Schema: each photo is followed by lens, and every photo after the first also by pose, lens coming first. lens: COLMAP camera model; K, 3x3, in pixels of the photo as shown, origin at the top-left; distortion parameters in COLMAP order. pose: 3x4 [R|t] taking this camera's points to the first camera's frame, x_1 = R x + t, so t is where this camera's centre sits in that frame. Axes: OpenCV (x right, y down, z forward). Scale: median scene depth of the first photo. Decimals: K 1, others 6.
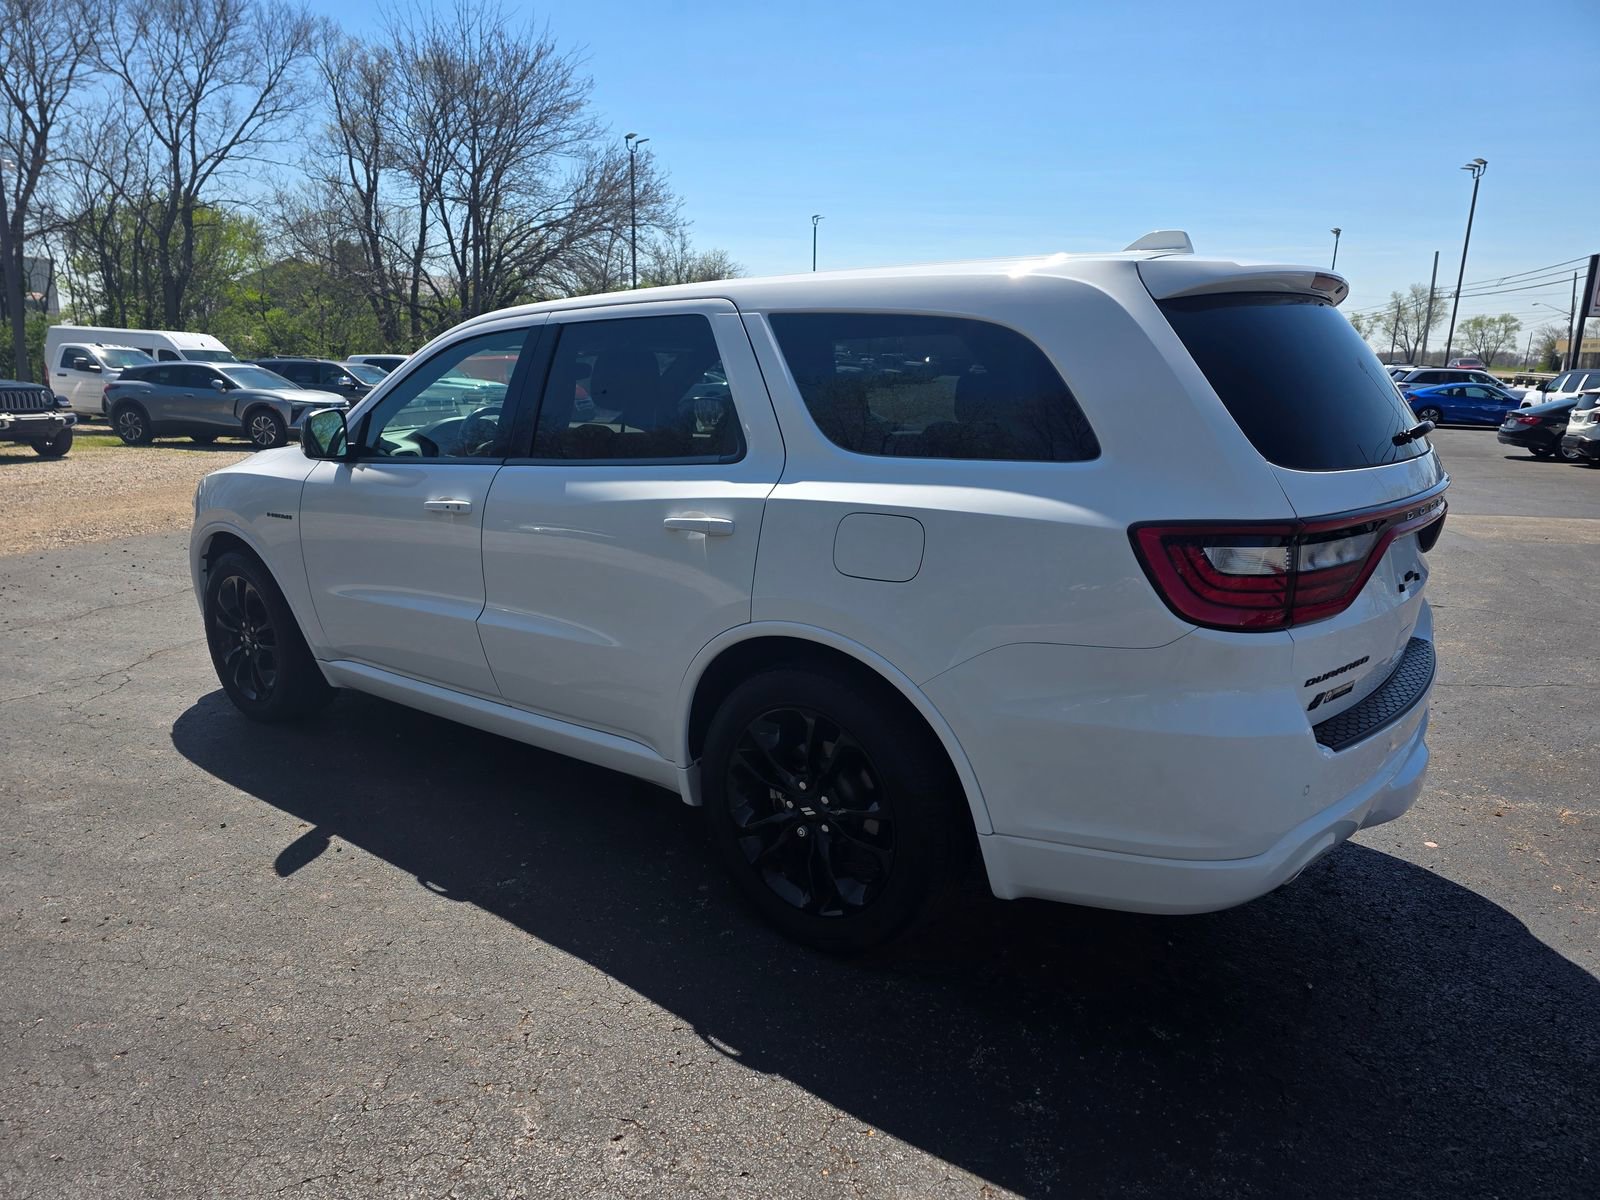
lens RADIAL K [[1126.3, 0, 794.4], [0, 1126.3, 607.8], [0, 0, 1]] dist [0.025994, -0.033021]
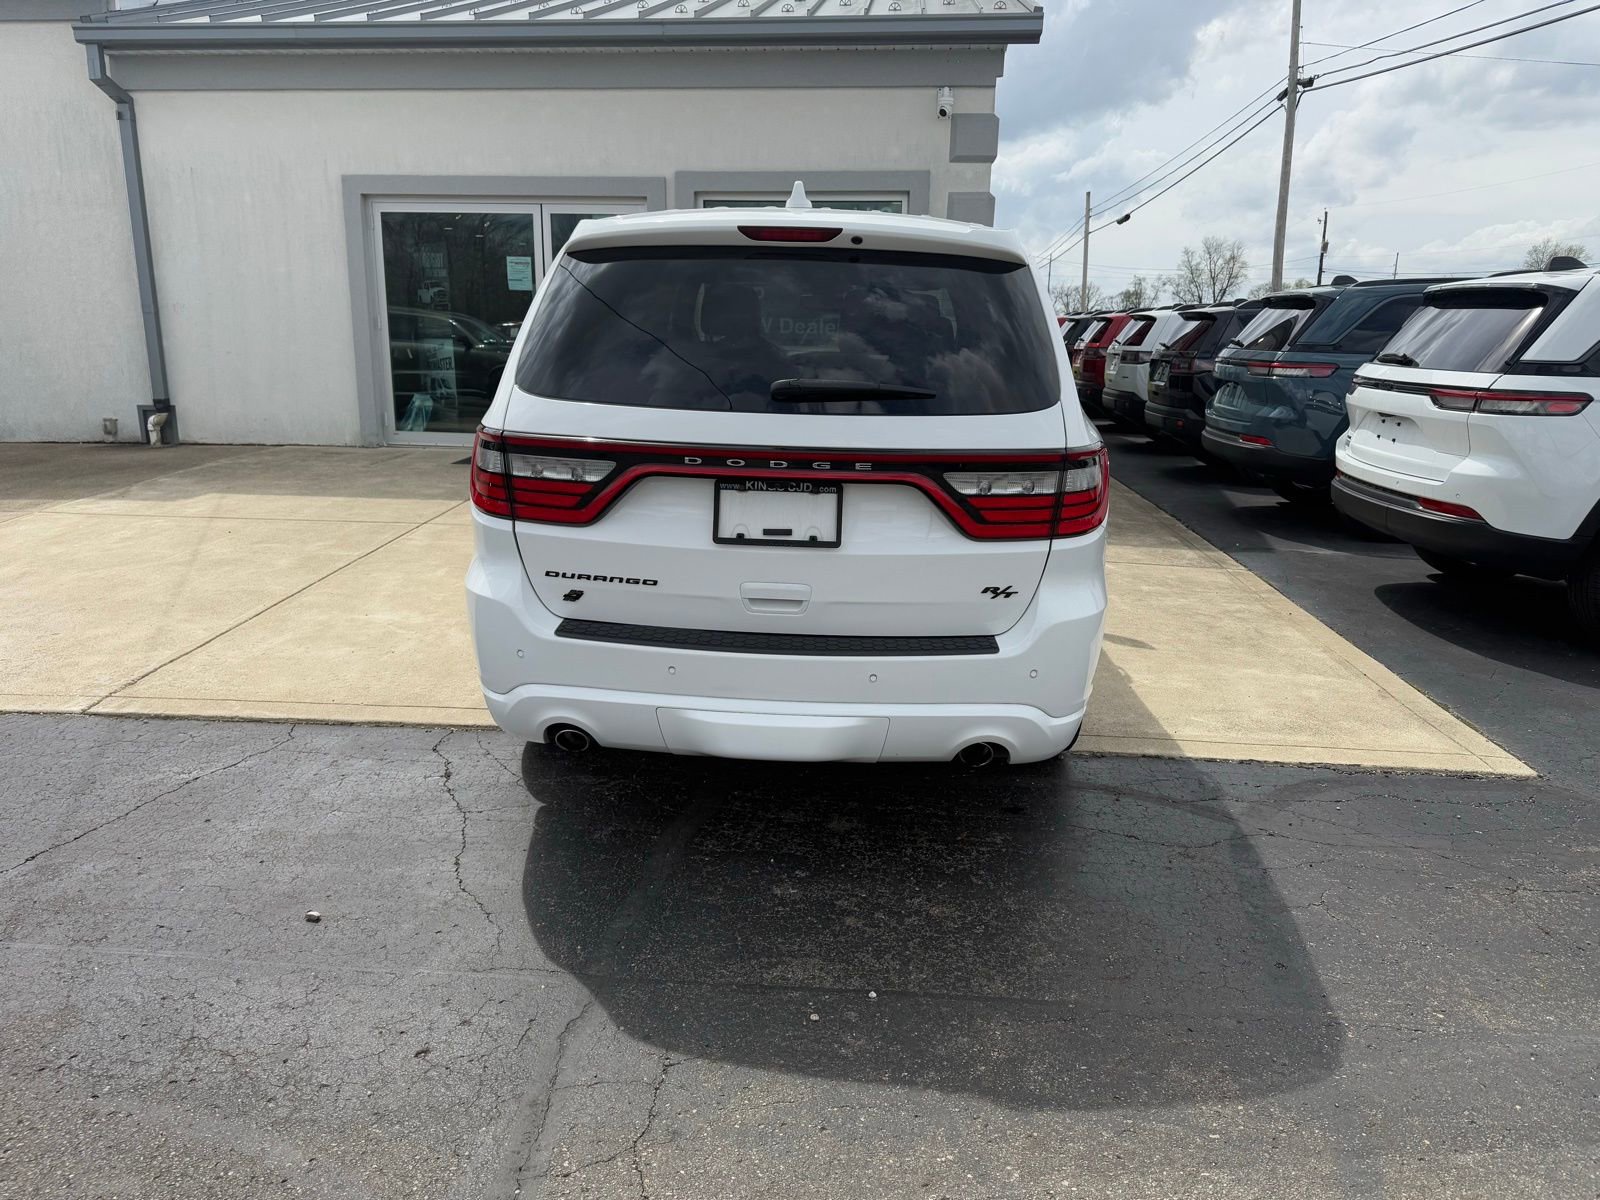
lens RADIAL K [[1126.3, 0, 793.3], [0, 1126.3, 591.6], [0, 0, 1]] dist [0.025994, -0.033021]
pose [[0.588953, 0.223558, -0.776631, 1.402946], [-0.189009, 0.972430, 0.136587, -0.116904], [0.785755, 0.066347, 0.614970, 0.418164]]
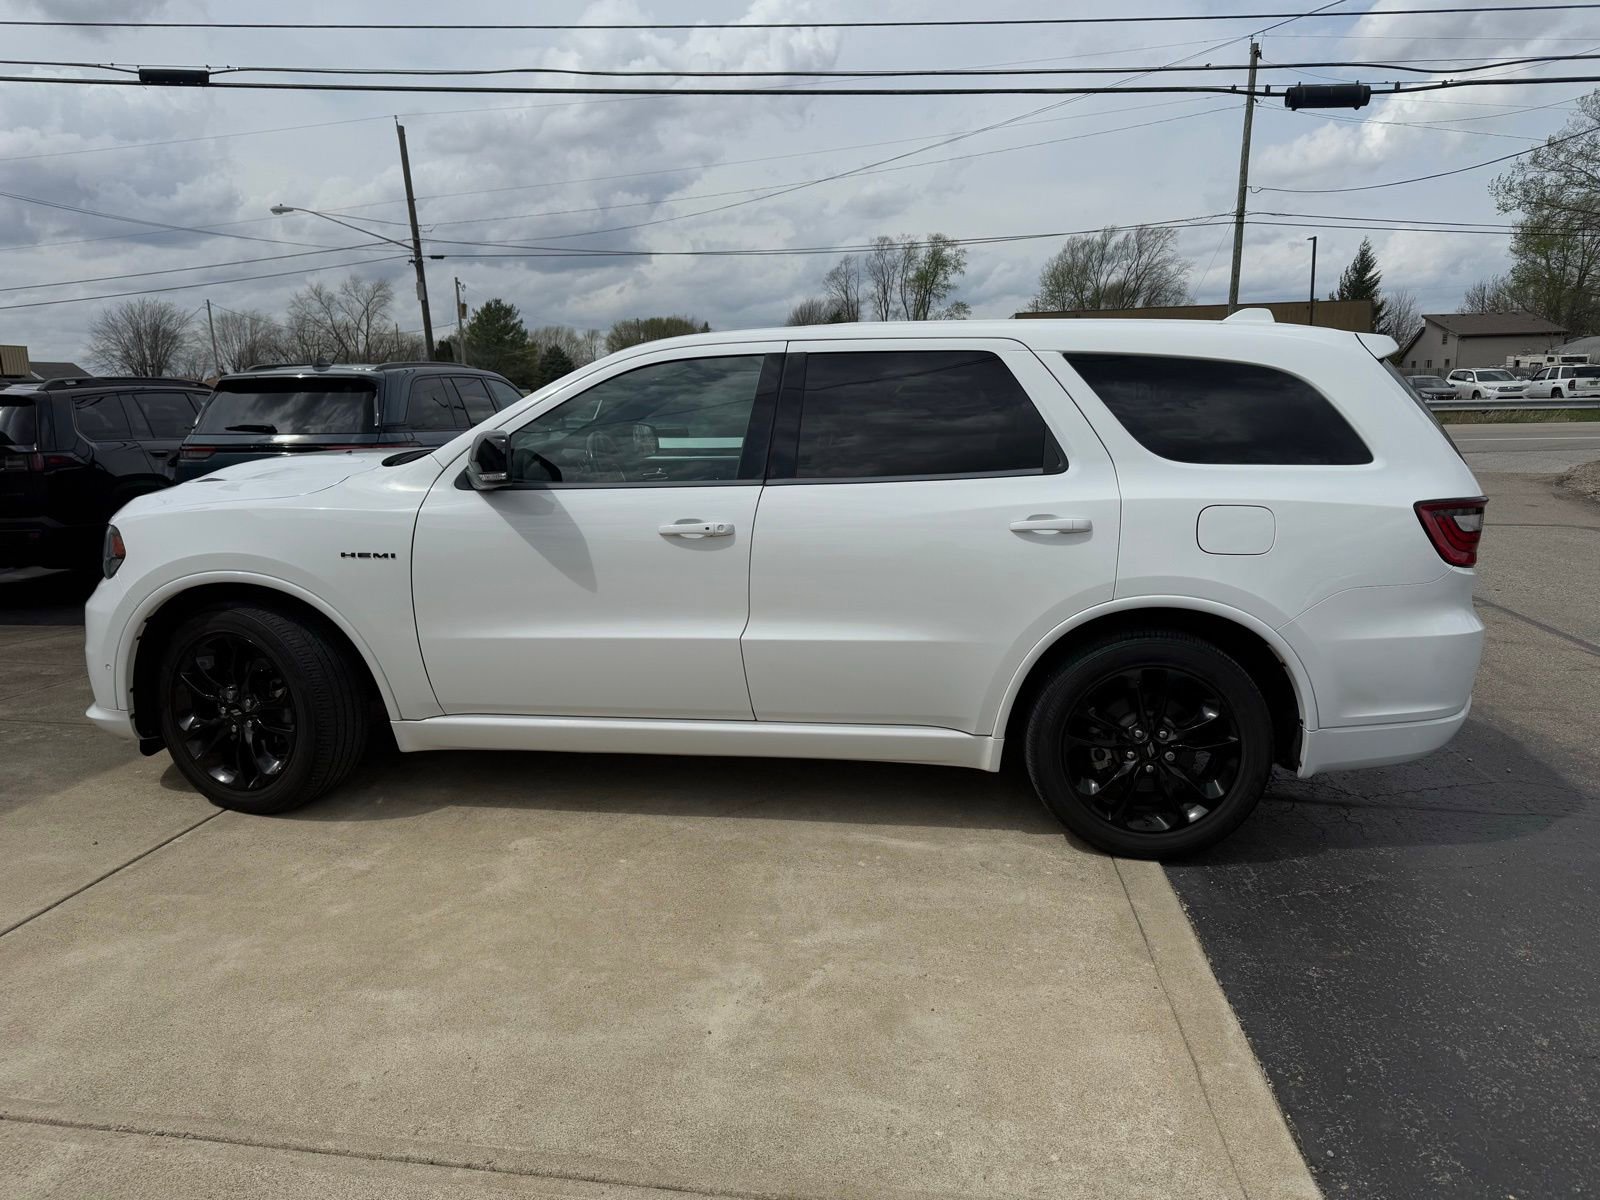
lens RADIAL K [[1126.3, 0, 800.9], [0, 1126.3, 599.3], [0, 0, 1]] dist [0.025994, -0.033021]
pose [[0.820563, -0.080777, 0.565819, -1.119205], [0.098621, 0.995125, -0.000957, -0.023700], [-0.562983, 0.056587, 0.824529, 0.181186]]
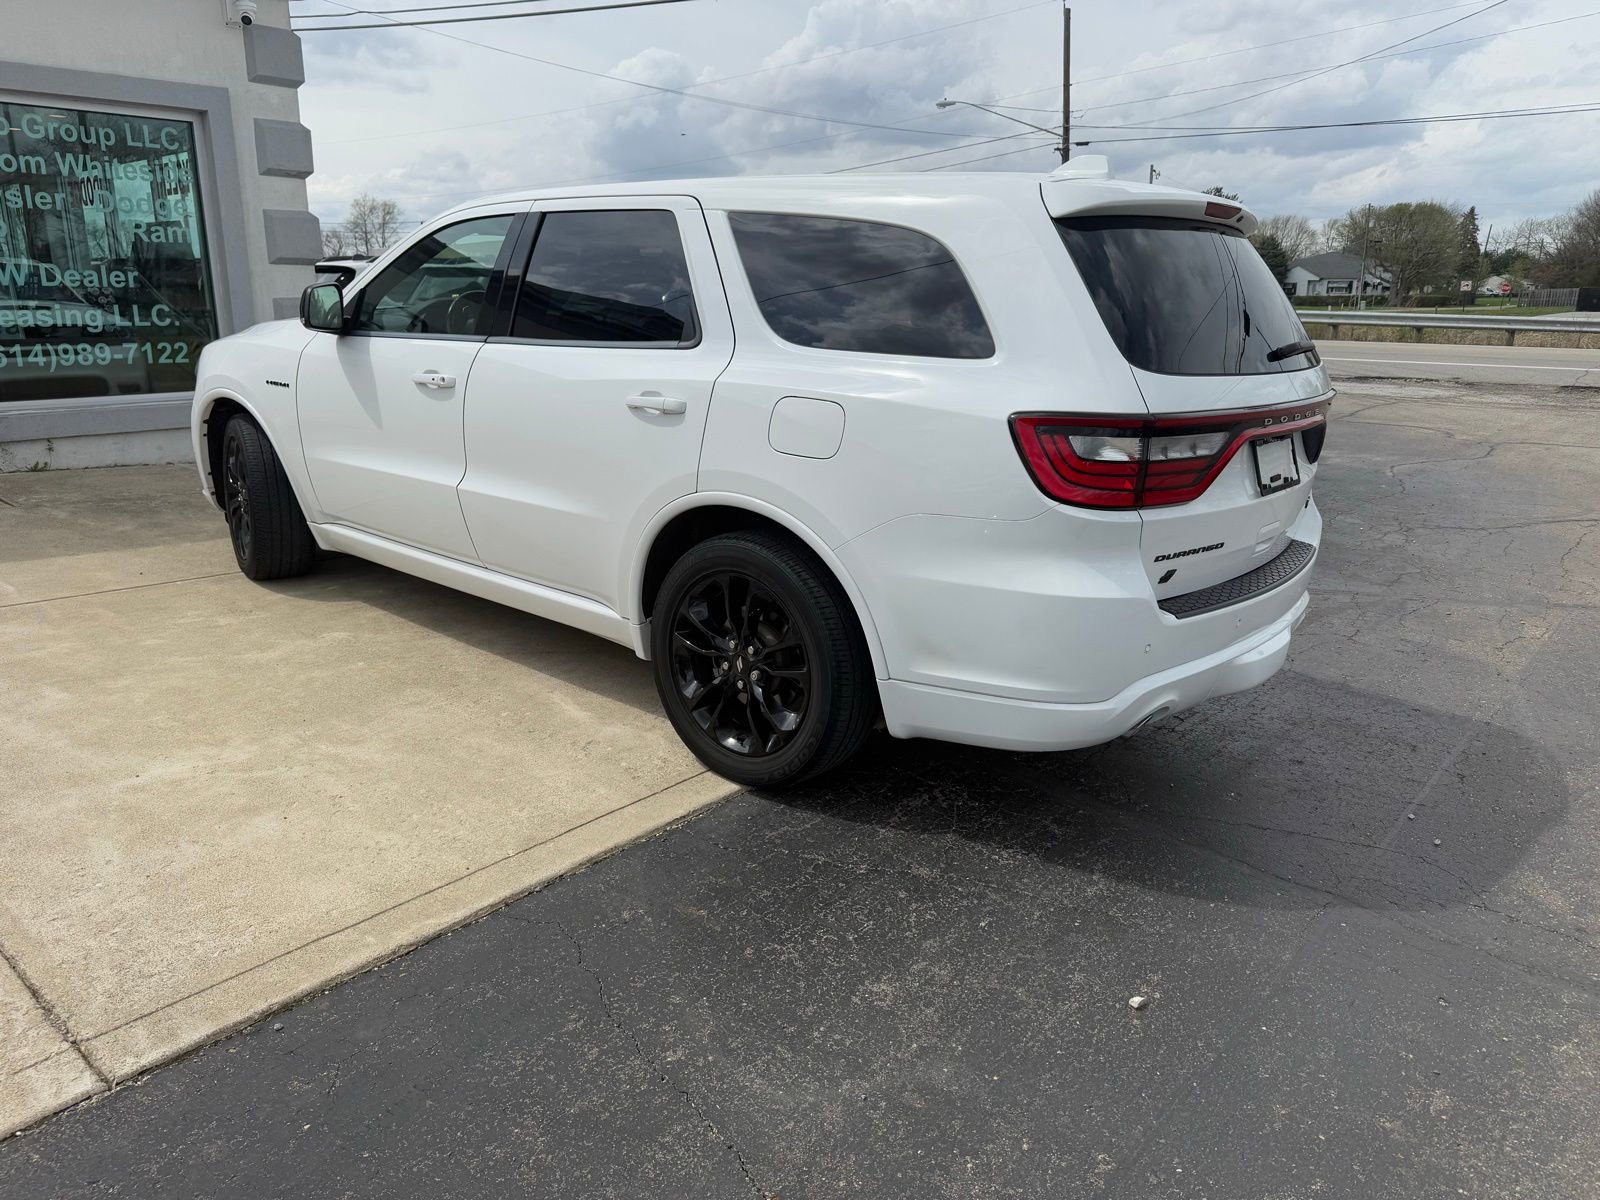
lens RADIAL K [[1126.3, 0, 798.5], [0, 1126.3, 592.1], [0, 0, 1]] dist [0.025994, -0.033021]
pose [[0.998971, 0.045009, 0.005667, 0.071137], [-0.045281, 0.996898, 0.064373, 0.038727], [-0.002752, -0.064563, 0.997910, -0.149630]]
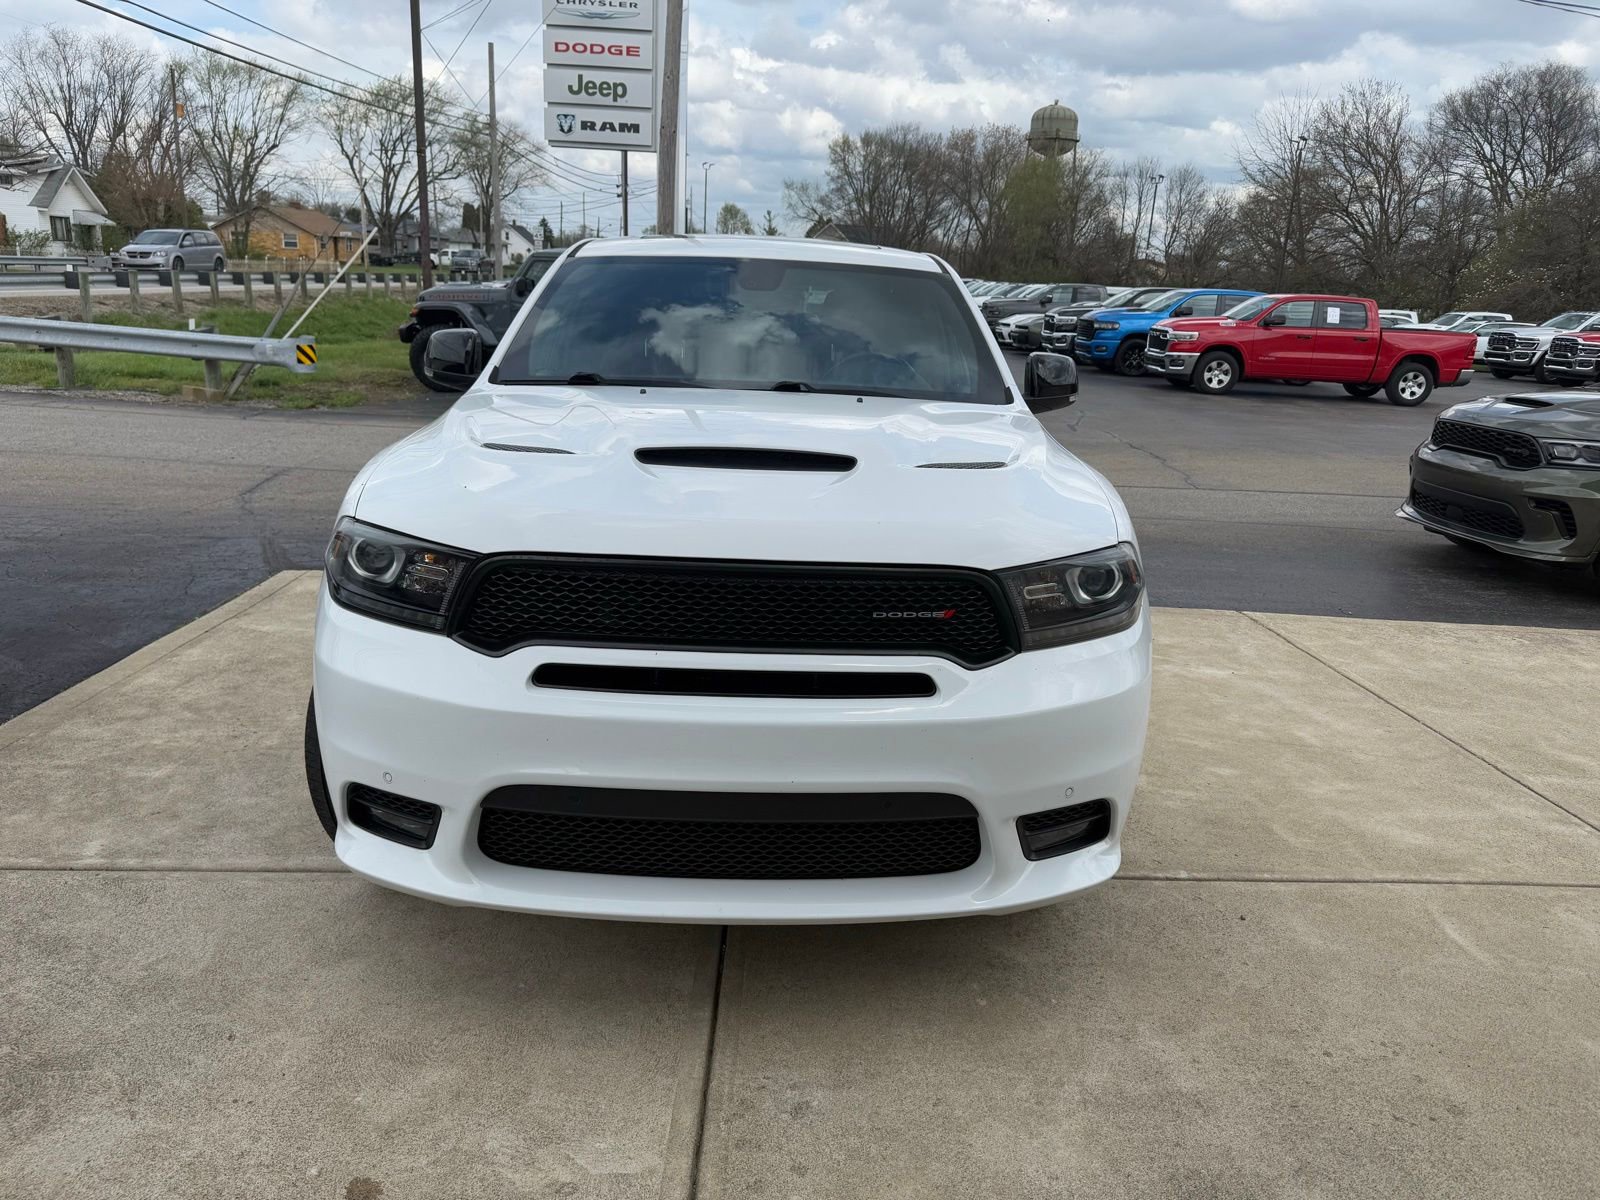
lens RADIAL K [[1126.3, 0, 809.9], [0, 1126.3, 609.1], [0, 0, 1]] dist [0.025994, -0.033021]
pose [[-0.660202, -0.207809, 0.721768, -1.513572], [0.123024, 0.918066, 0.376856, -0.538401], [-0.740944, 0.337596, -0.580543, 2.666325]]
